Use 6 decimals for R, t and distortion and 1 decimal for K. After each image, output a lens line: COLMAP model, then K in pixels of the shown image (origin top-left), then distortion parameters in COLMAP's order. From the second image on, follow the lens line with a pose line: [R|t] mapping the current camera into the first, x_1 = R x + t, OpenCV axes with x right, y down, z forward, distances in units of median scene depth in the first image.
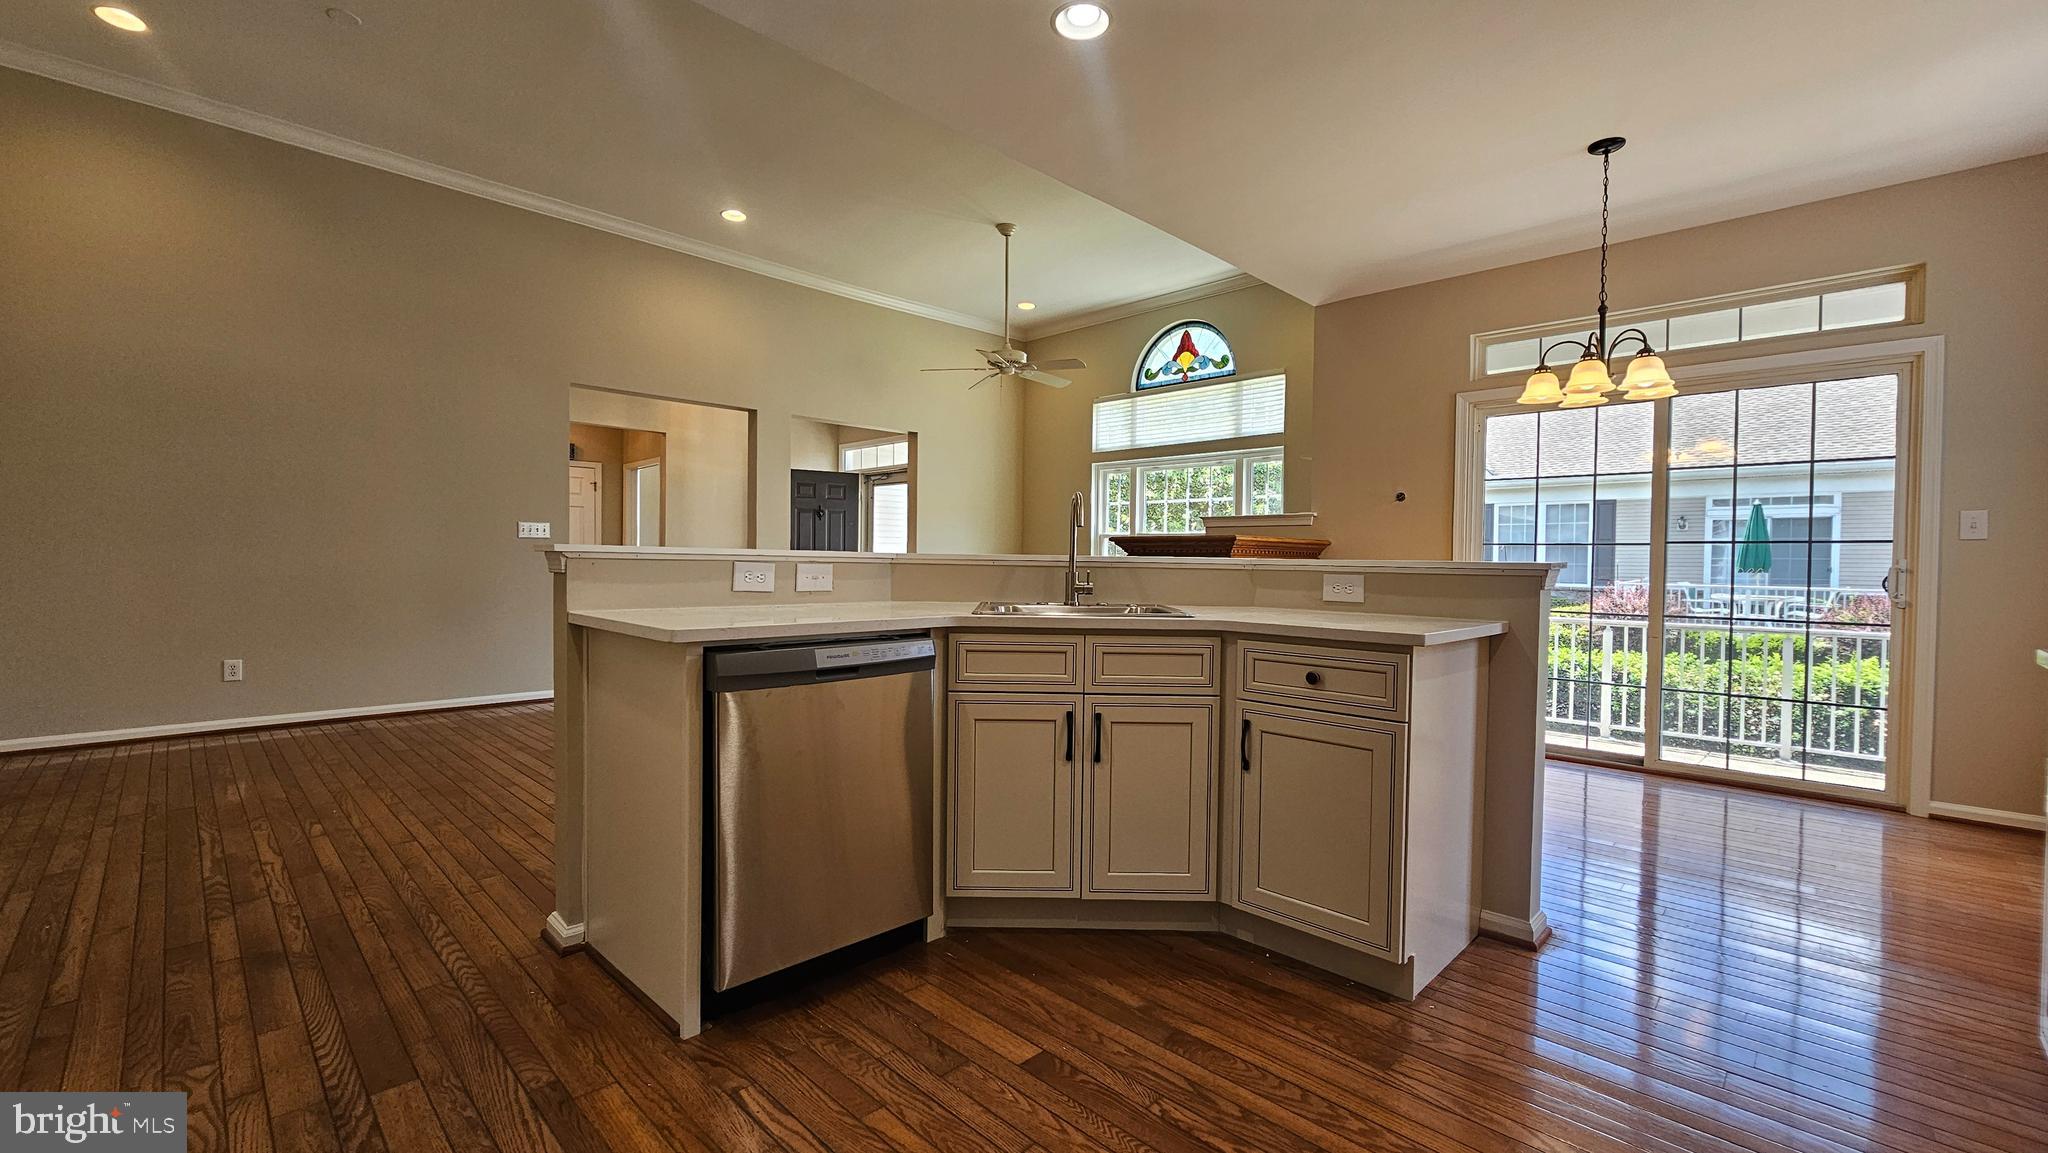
lens RADIAL K [[827.2, 0, 1020.1], [0, 827.2, 576.0], [0, 0, 1]] dist [-0.007773, -0.000388]
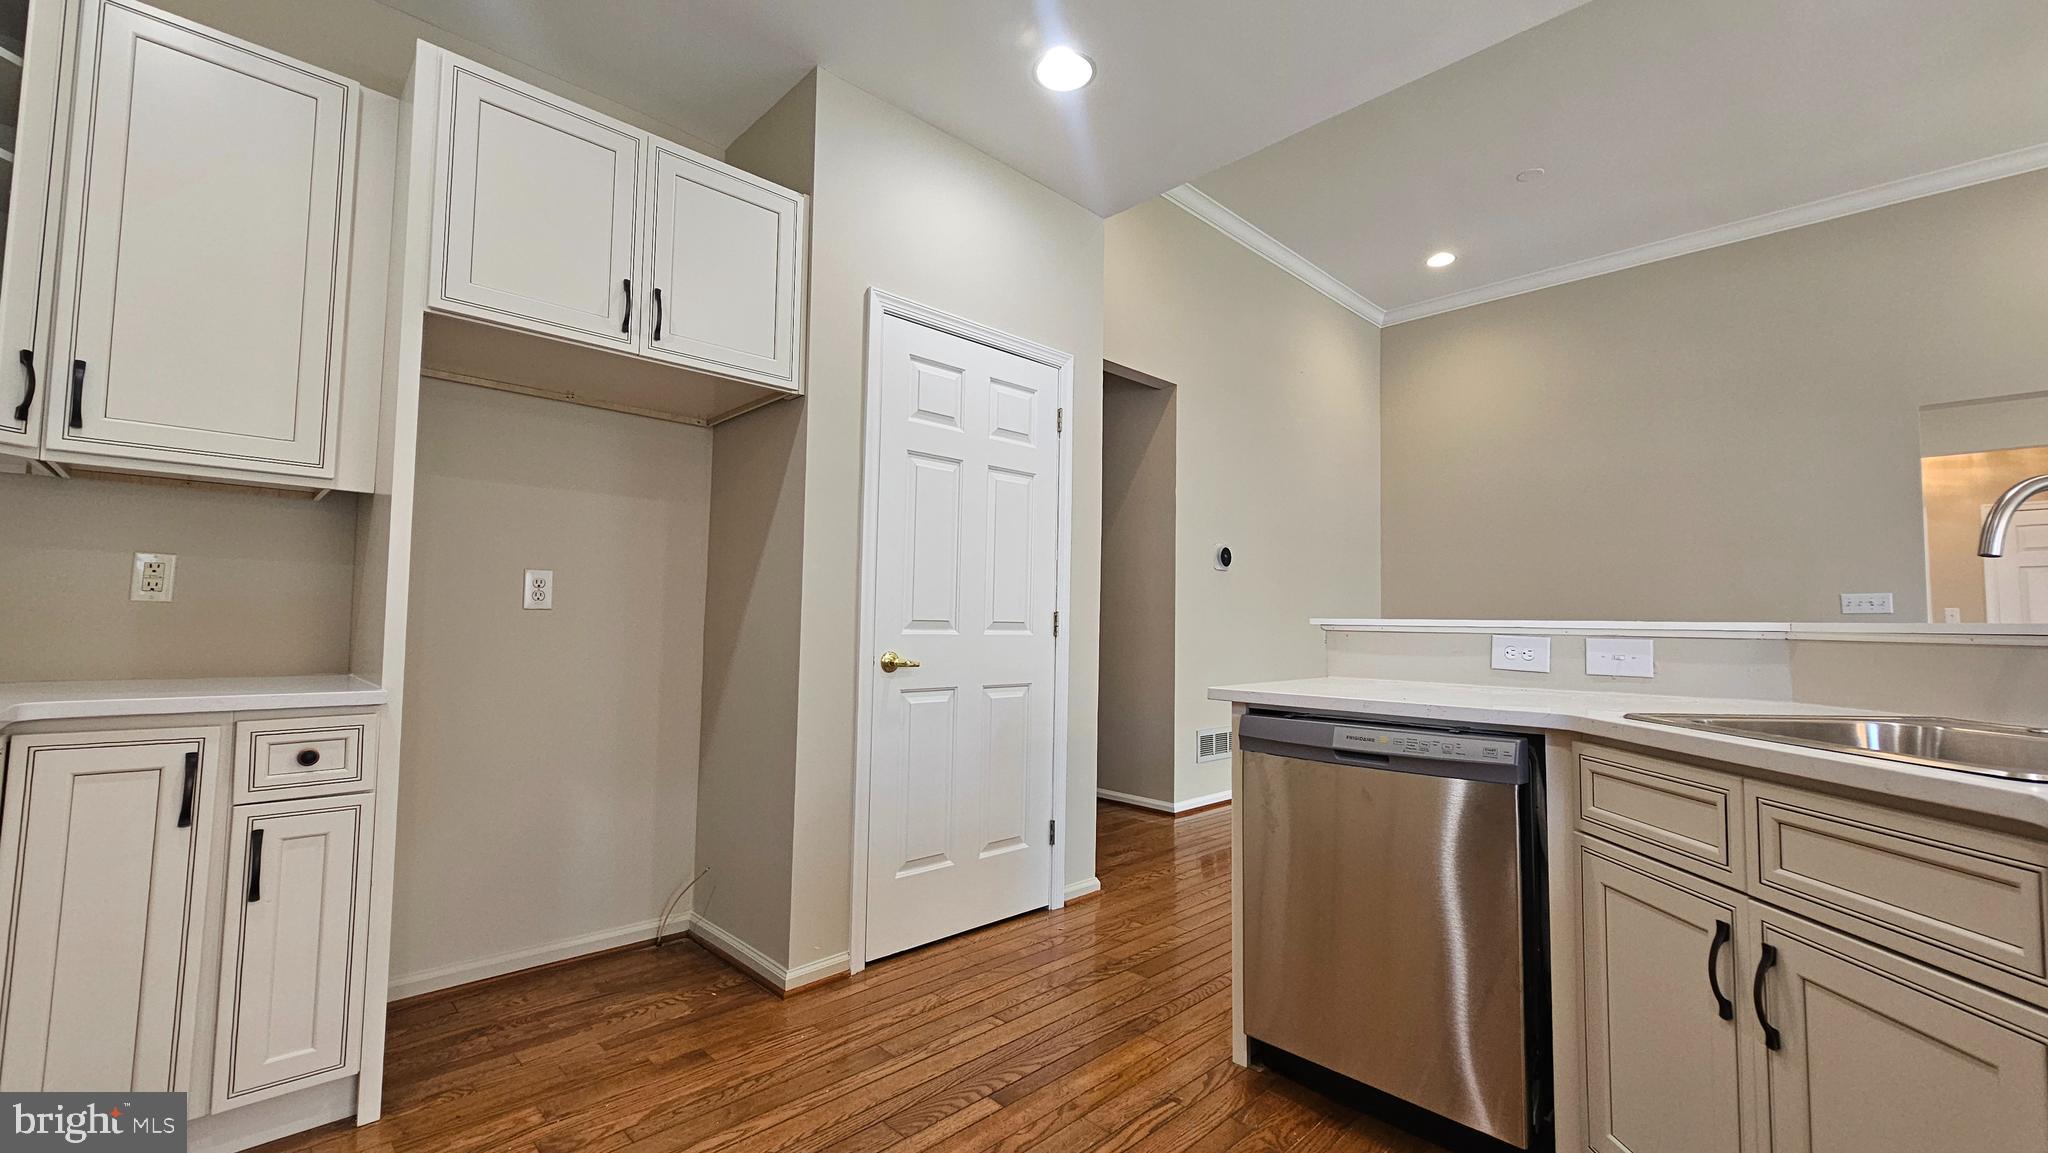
lens RADIAL K [[827.2, 0, 1016.2], [0, 827.2, 577.8], [0, 0, 1]] dist [-0.007773, -0.000388]
pose [[-0.020148, -0.070252, -0.997326, 0.594135], [-0.029359, 0.997140, -0.069646, -0.001847], [0.999366, 0.027878, -0.022153, 0.562305]]
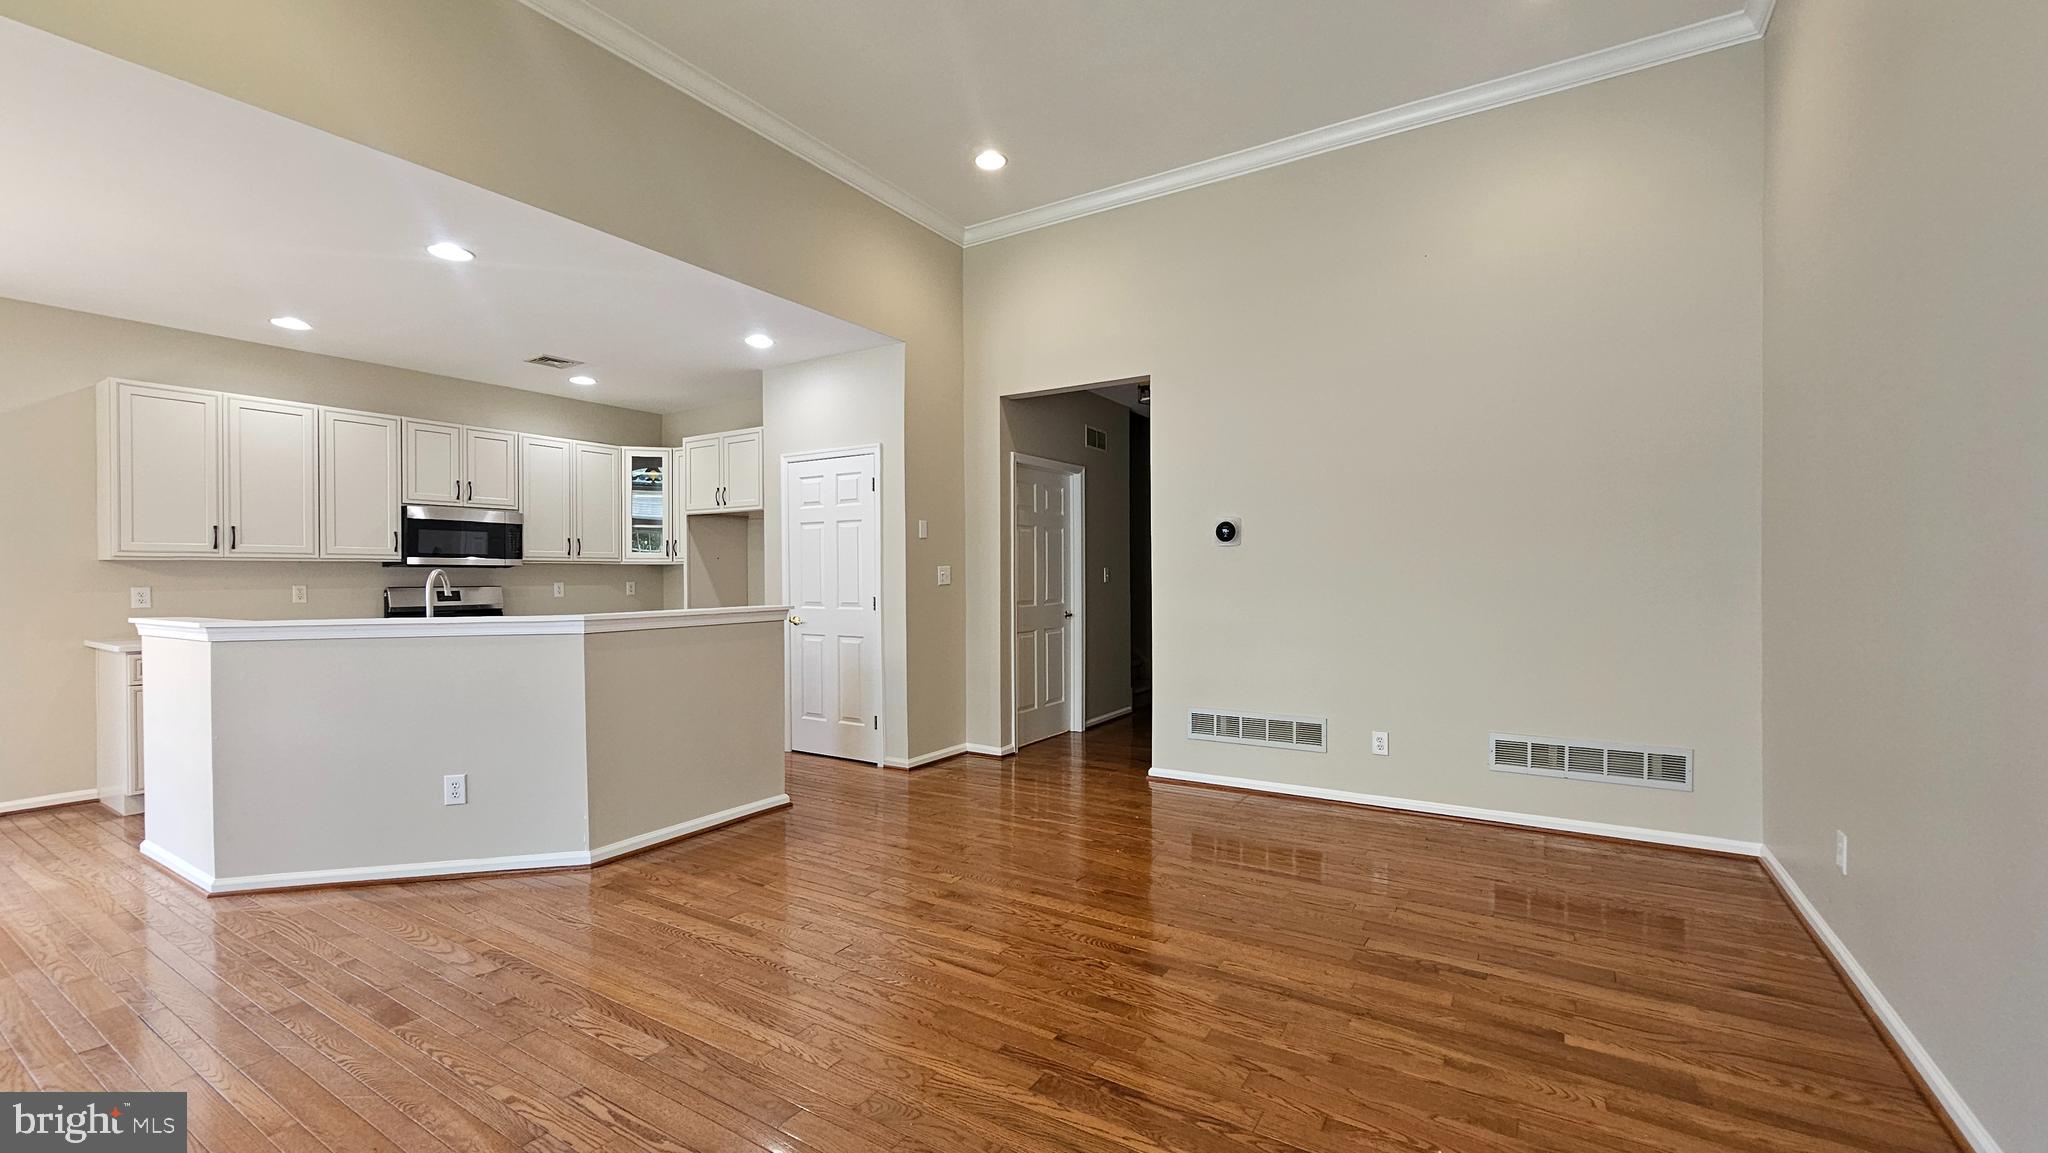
lens RADIAL K [[827.2, 0, 1025.6], [0, 827.2, 577.1], [0, 0, 1]] dist [-0.007773, -0.000388]
pose [[-0.975464, -0.002932, -0.220138, -0.694576], [-0.006761, 0.999839, 0.016646, -0.142133], [0.220053, 0.017726, -0.975327, 3.020944]]
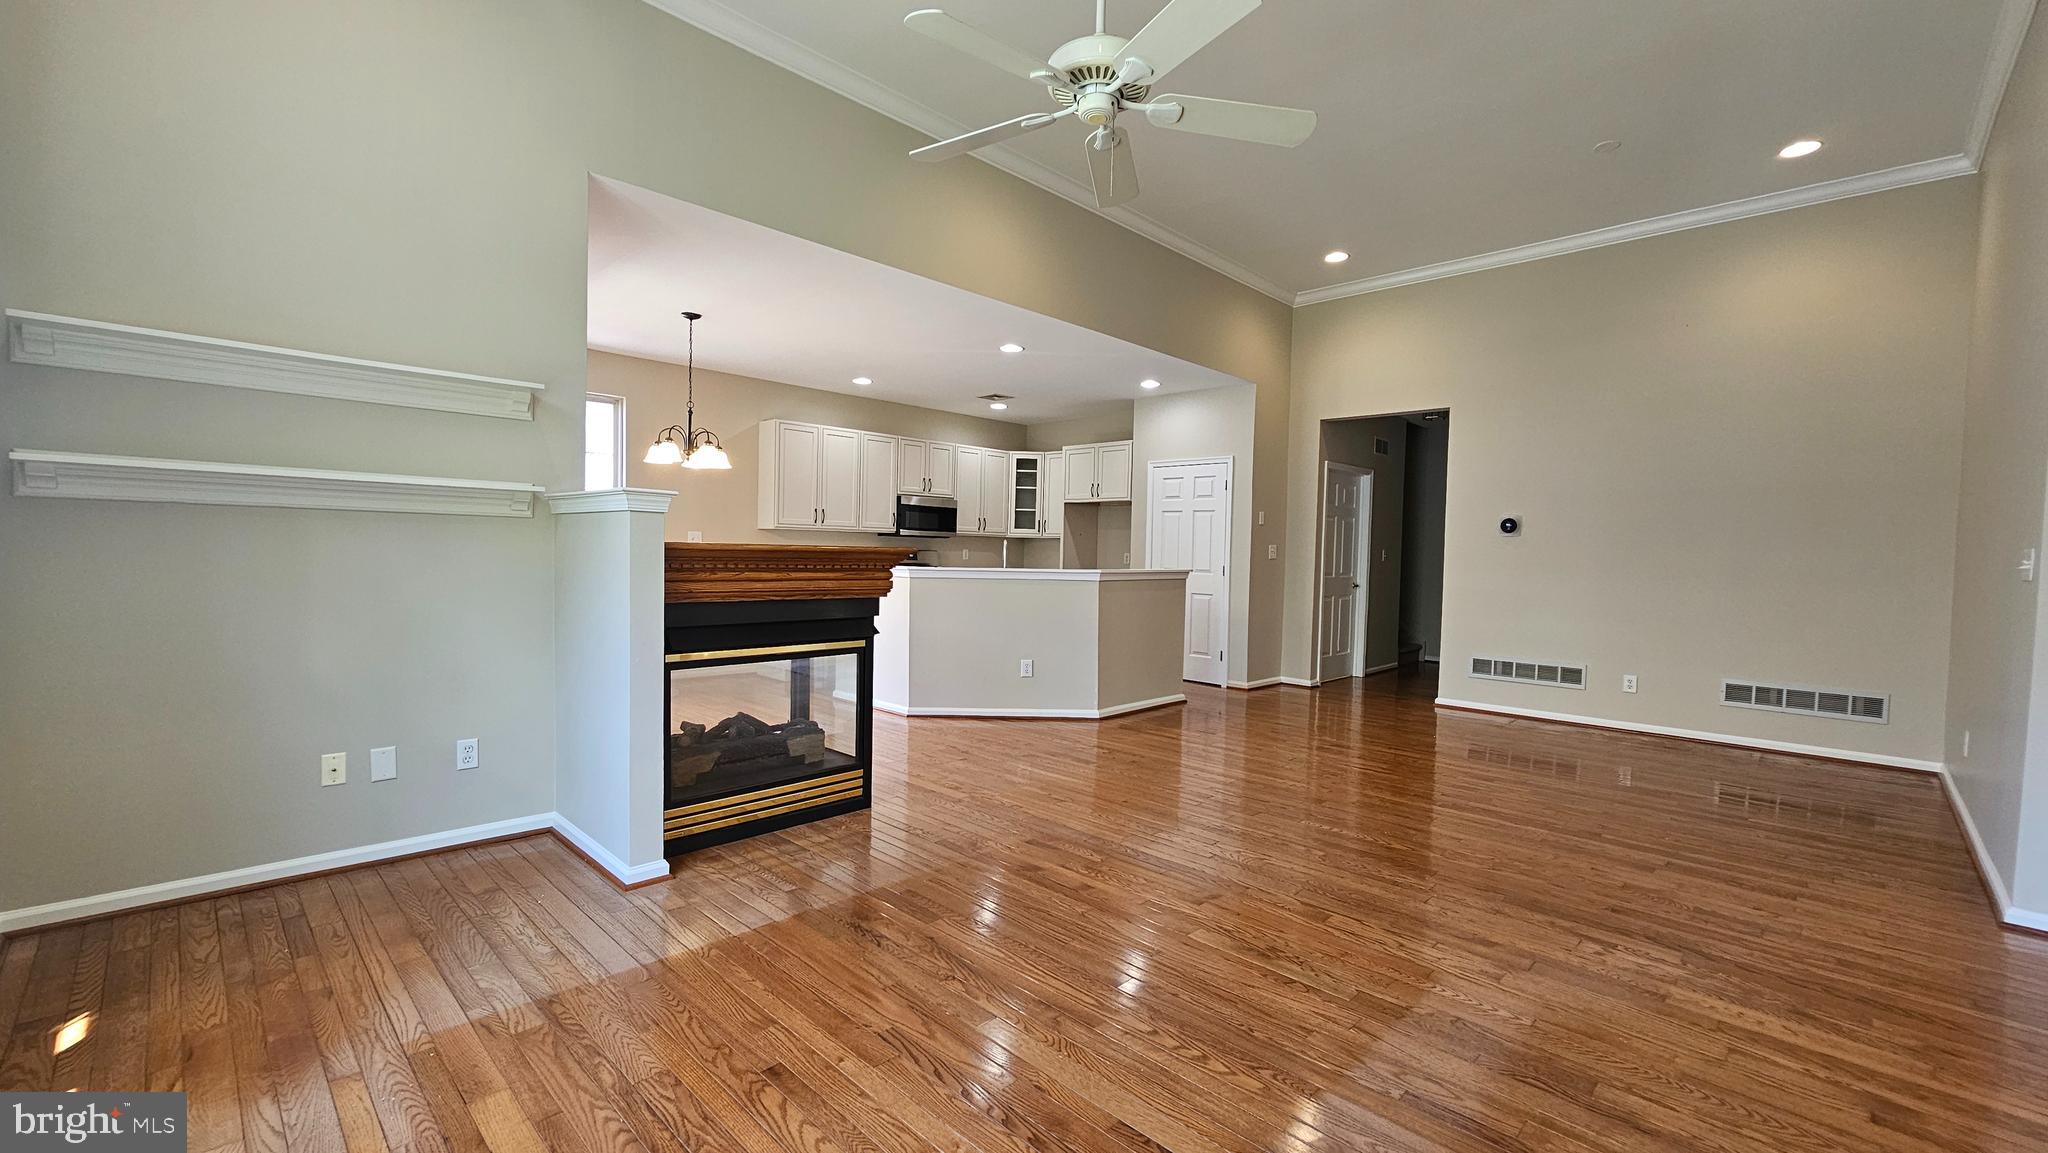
lens RADIAL K [[827.2, 0, 1023.3], [0, 827.2, 579.2], [0, 0, 1]] dist [-0.007773, -0.000388]
pose [[-0.999528, -0.030615, -0.002714, 0.018642], [-0.030715, 0.998169, 0.052104, -0.138351], [0.001114, 0.052163, -0.998638, 3.925734]]
